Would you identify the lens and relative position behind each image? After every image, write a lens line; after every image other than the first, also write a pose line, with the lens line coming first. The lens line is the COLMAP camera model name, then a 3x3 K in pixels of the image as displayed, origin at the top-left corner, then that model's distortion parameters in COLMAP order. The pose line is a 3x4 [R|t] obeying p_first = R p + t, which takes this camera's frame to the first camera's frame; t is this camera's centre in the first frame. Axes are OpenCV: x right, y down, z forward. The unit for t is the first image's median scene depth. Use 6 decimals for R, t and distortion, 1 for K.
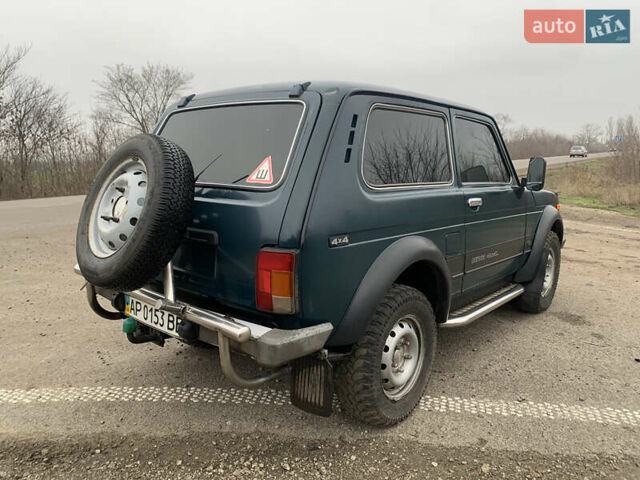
lens RADIAL K [[496.1, 0, 320.0], [0, 496.1, 240.0], [0, 0, 1]] dist [0.007771, -0.002045]
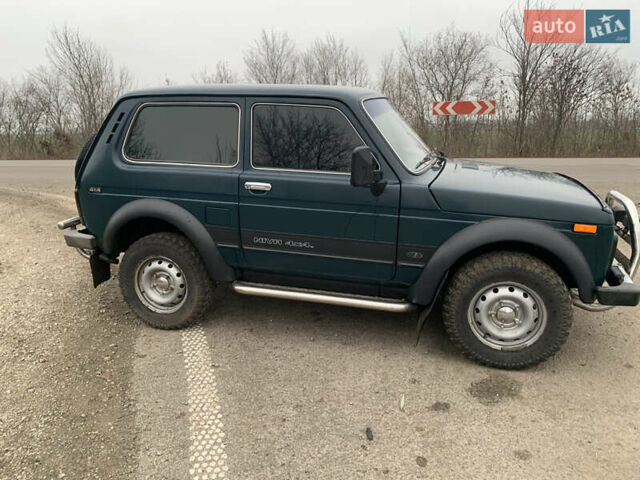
lens RADIAL K [[499.5, 0, 305.7], [0, 499.5, 229.7], [0, 0, 1]] dist [0.009840, 0.001900]
pose [[0.421055, 0.224230, -0.878882, 1.613882], [-0.140924, 0.973367, 0.180823, -0.237573], [0.896021, 0.047719, 0.441440, 0.768480]]
